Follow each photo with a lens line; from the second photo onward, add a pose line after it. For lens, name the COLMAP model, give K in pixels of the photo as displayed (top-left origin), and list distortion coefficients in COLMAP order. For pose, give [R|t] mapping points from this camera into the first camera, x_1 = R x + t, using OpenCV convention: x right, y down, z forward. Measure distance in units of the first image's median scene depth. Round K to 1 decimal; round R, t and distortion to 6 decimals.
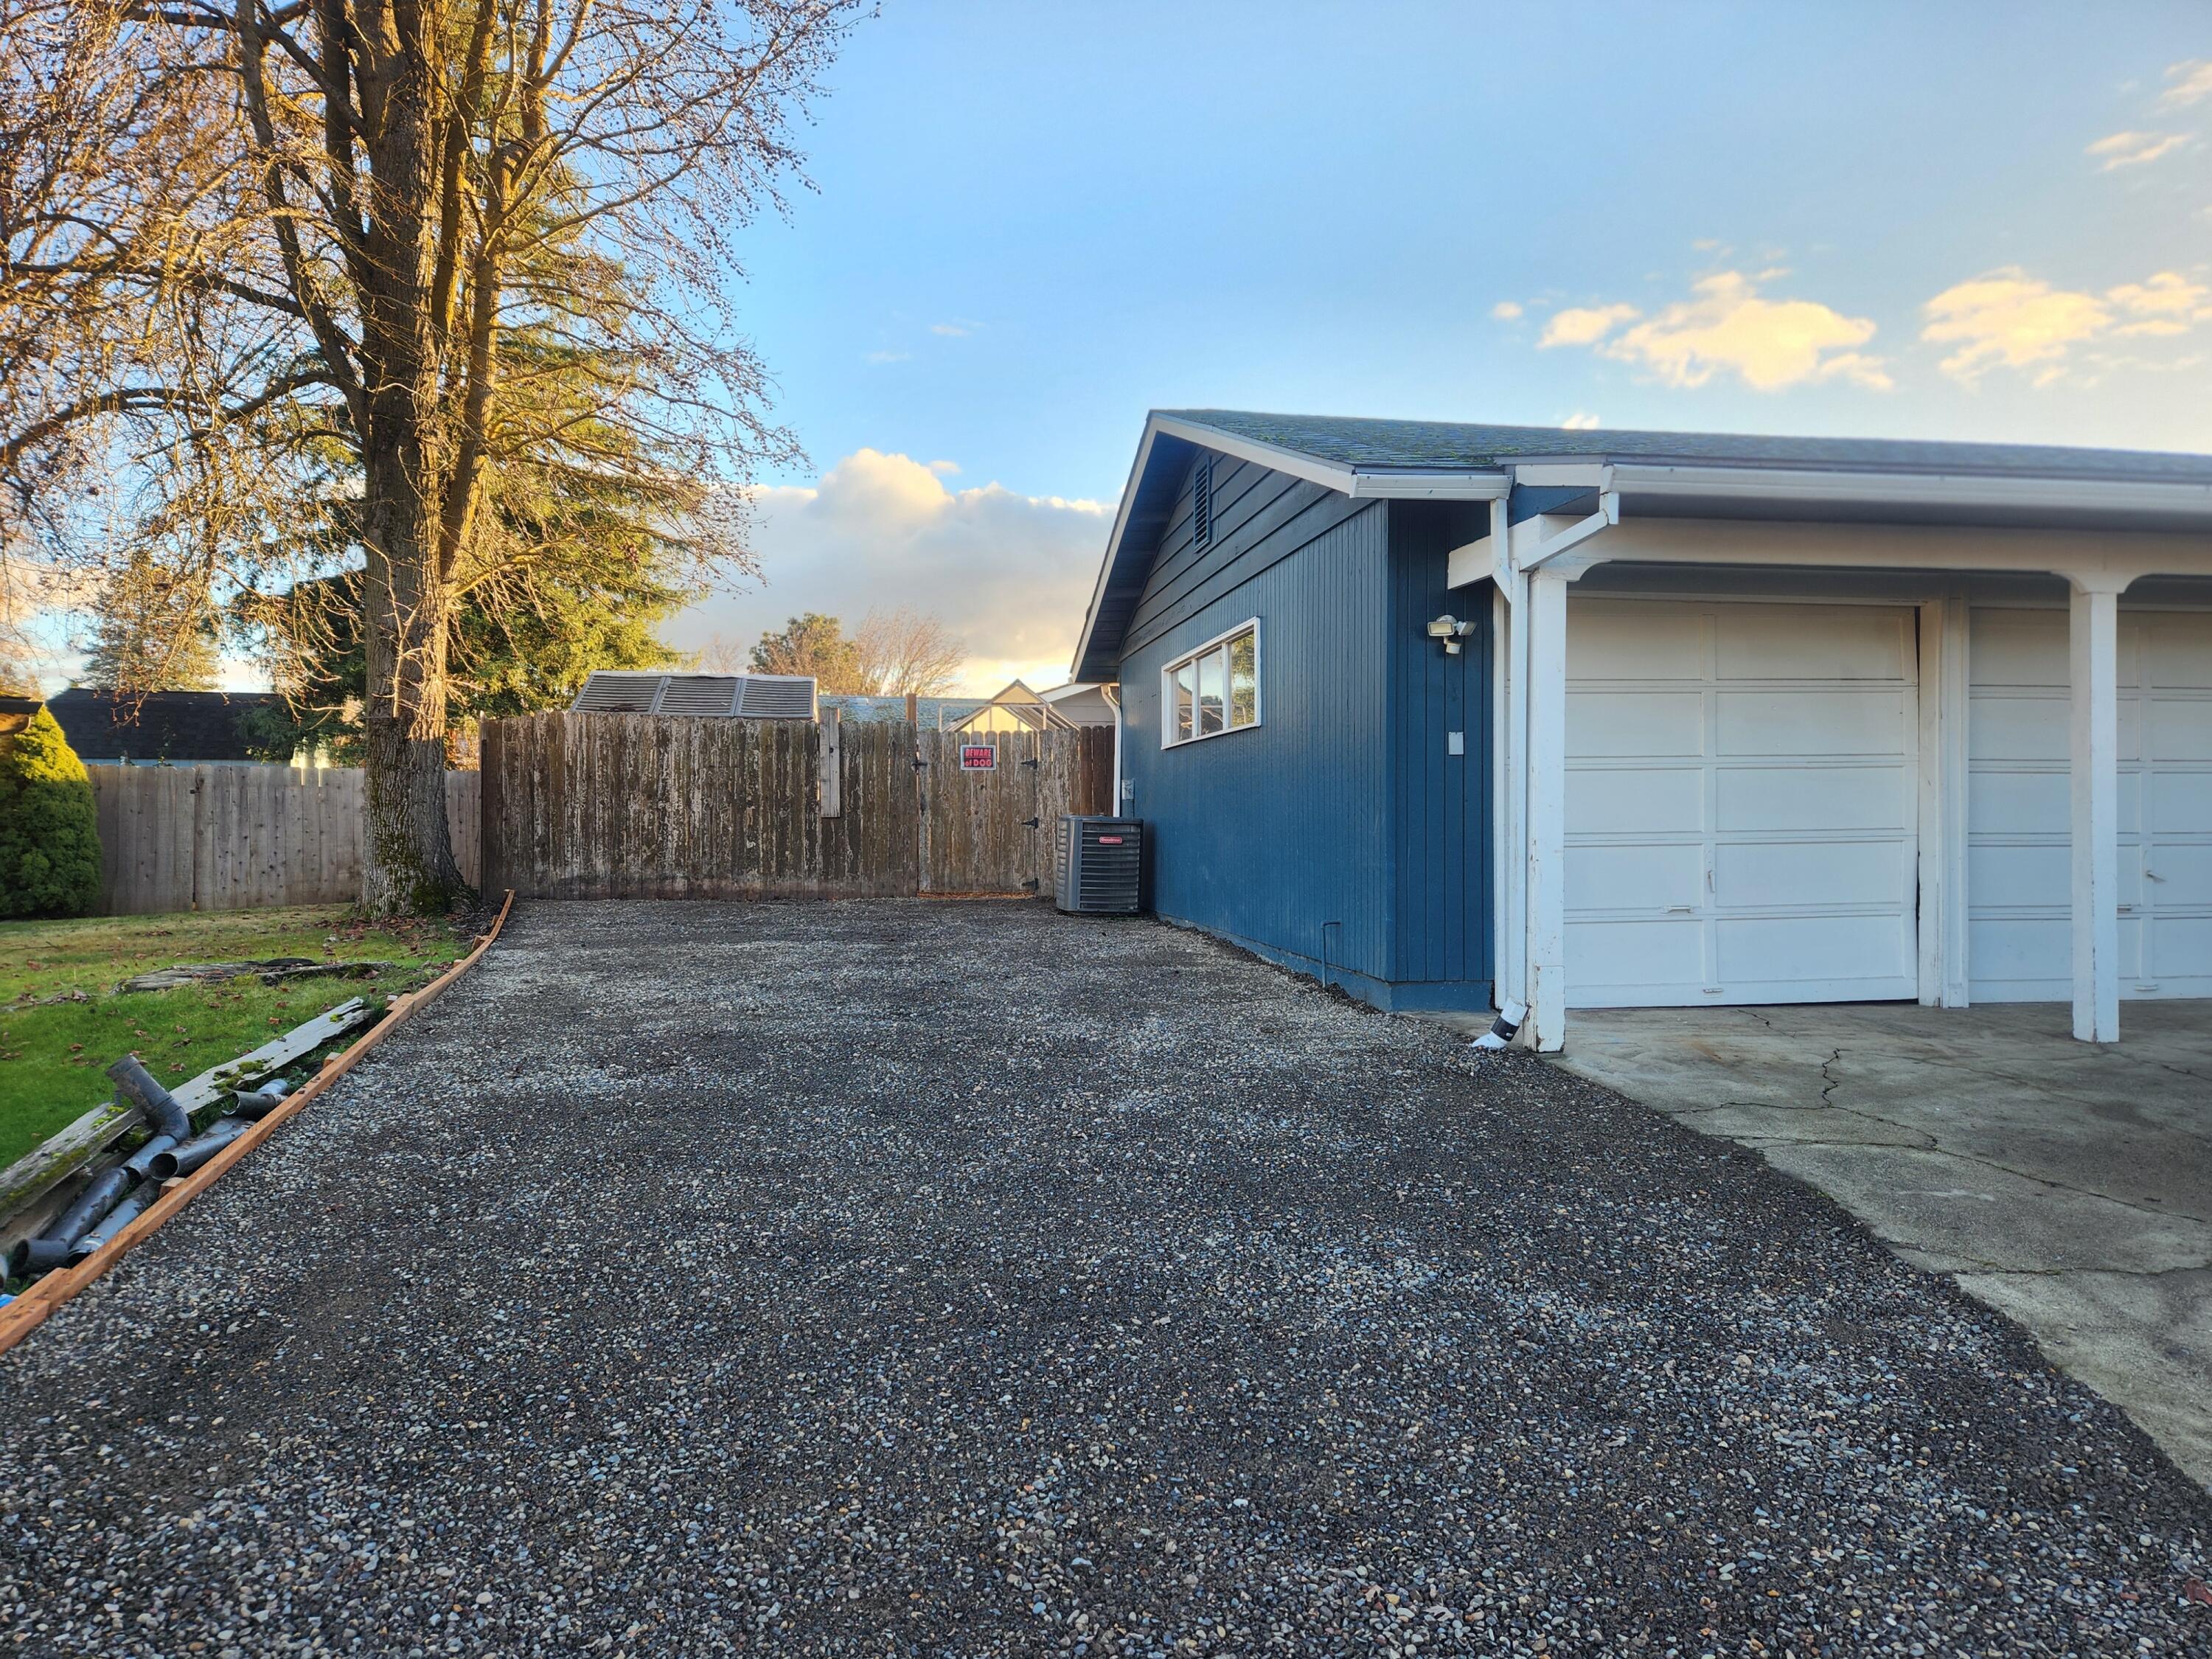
lens RADIAL K [[1439.6, 0, 1121.3], [0, 1439.6, 833.6], [0, 0, 1]] dist [0.092779, -0.079643]
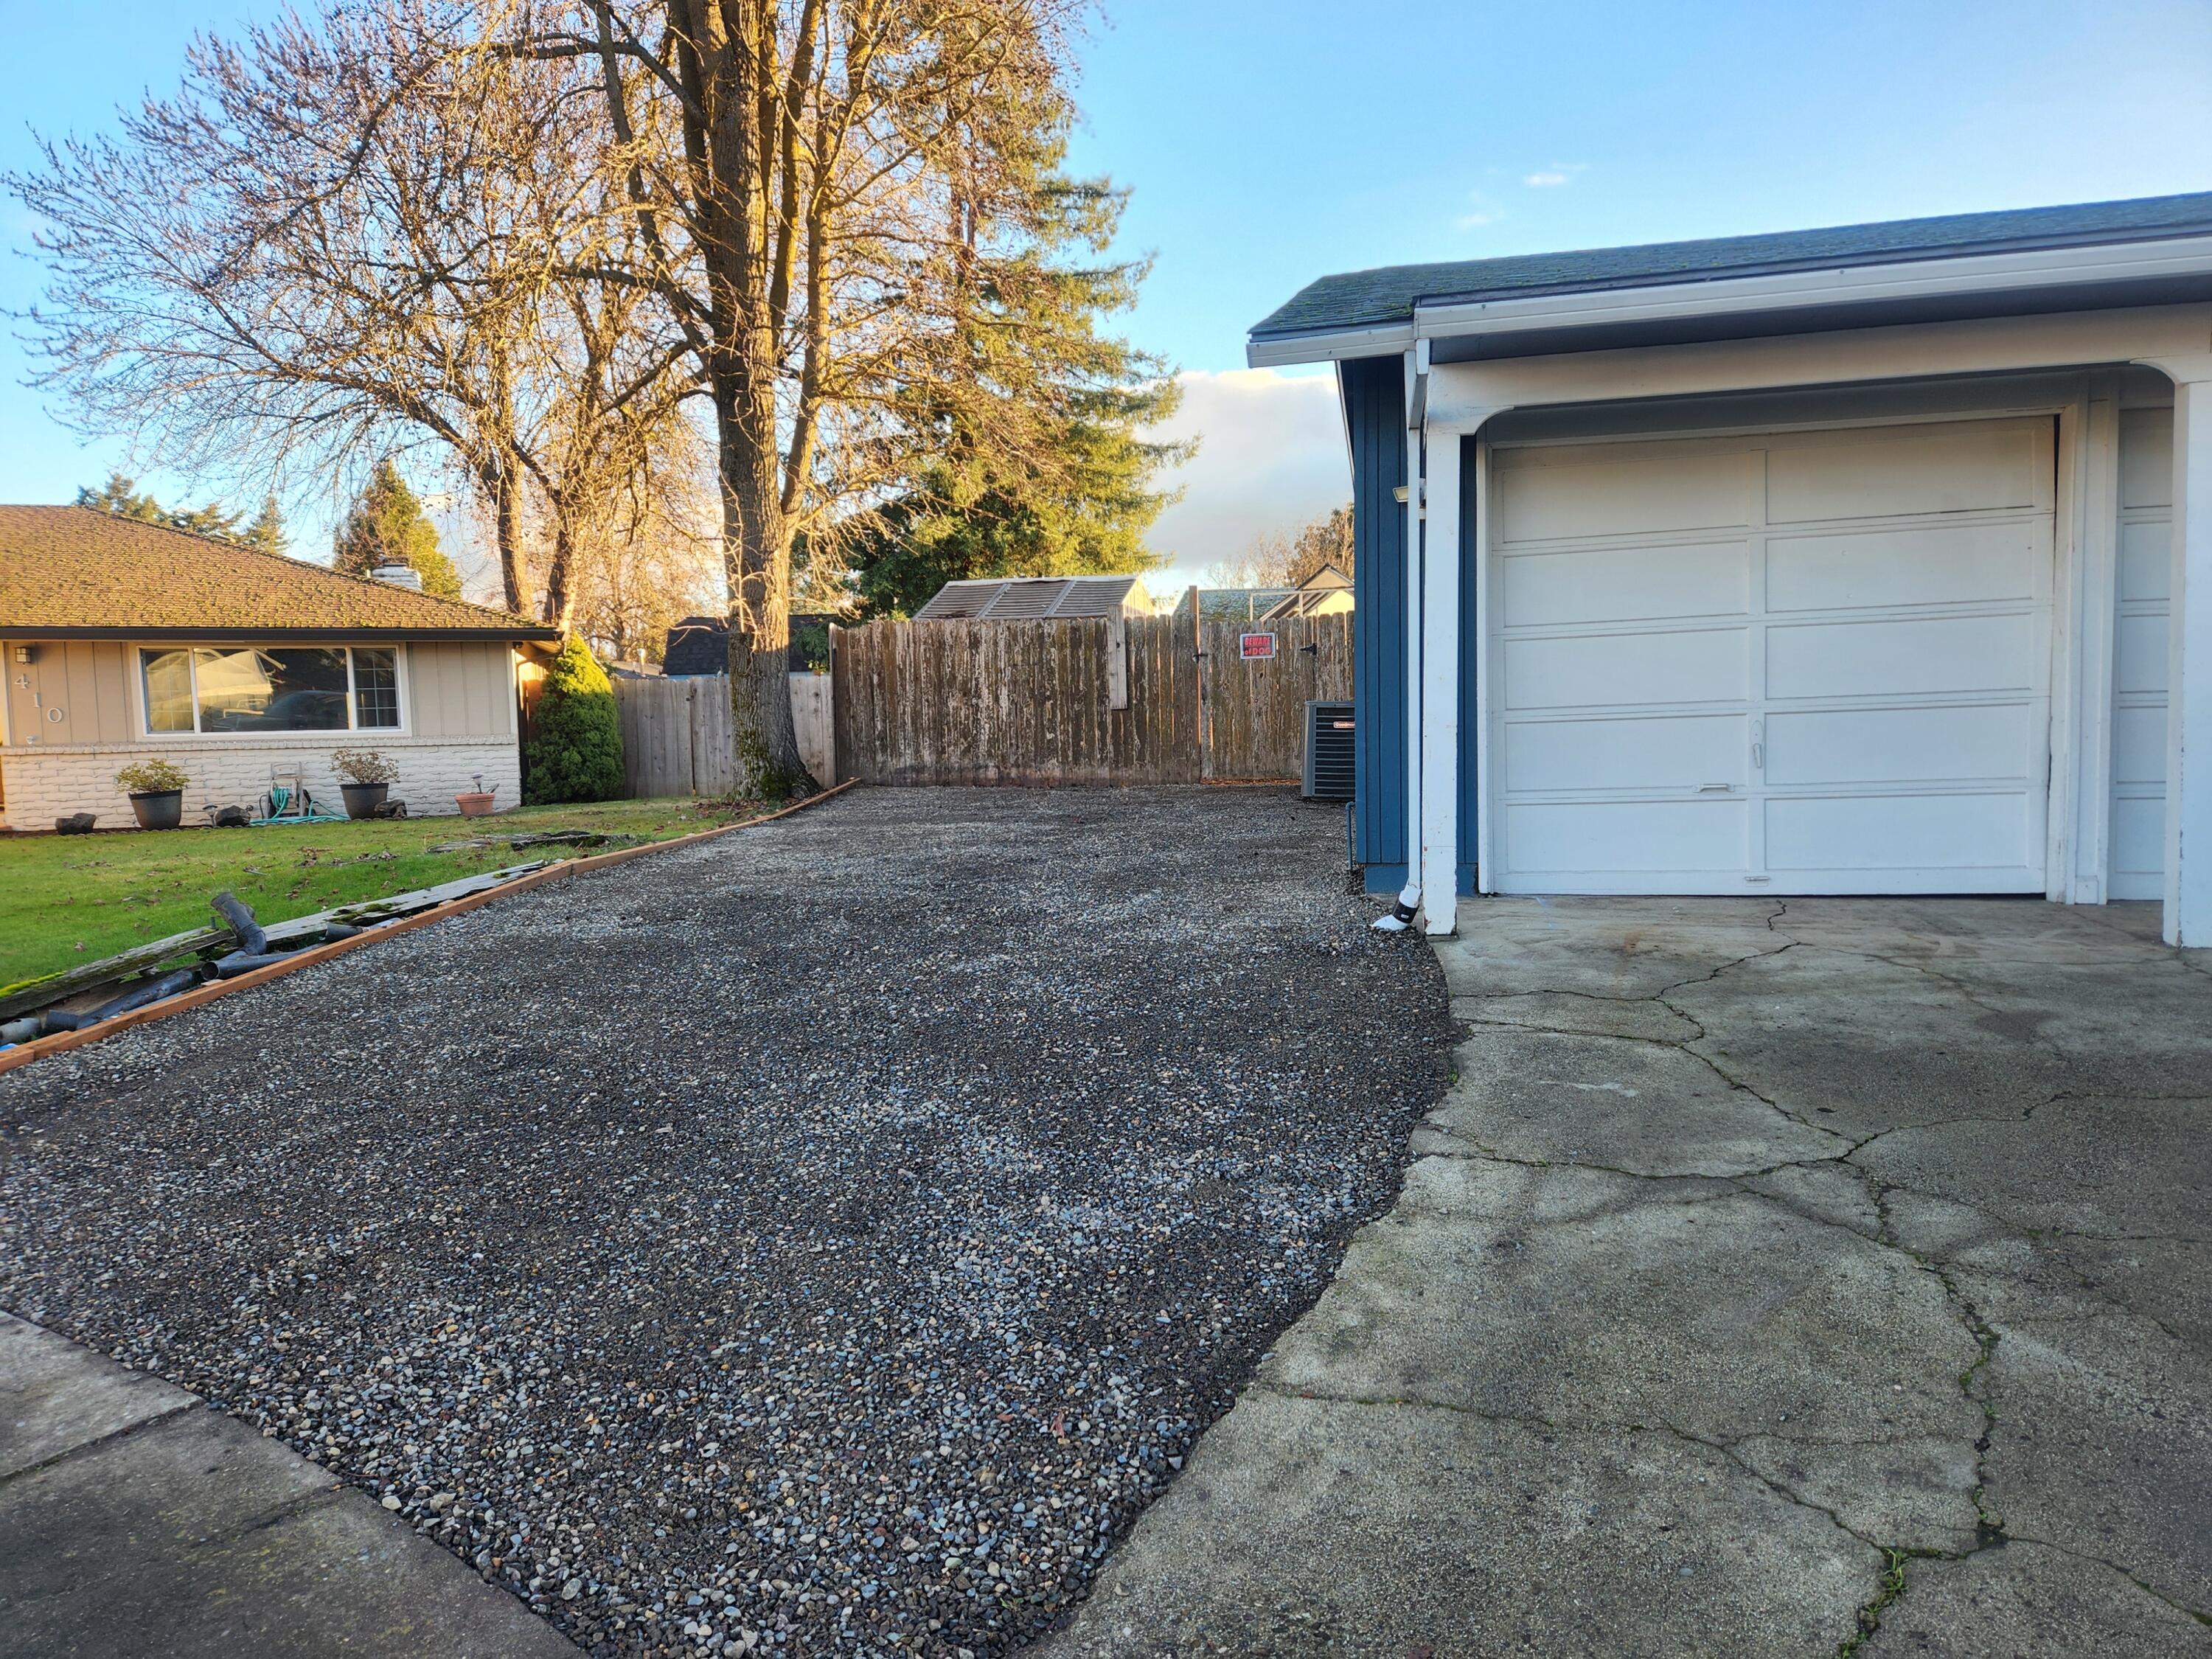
lens RADIAL K [[1439.6, 0, 1121.3], [0, 1439.6, 833.6], [0, 0, 1]] dist [0.092779, -0.079643]
pose [[0.925079, 0.009022, -0.379668, 0.209548], [0.019542, 0.997263, 0.071313, 0.004756], [0.379272, -0.073389, 0.922370, 0.017853]]
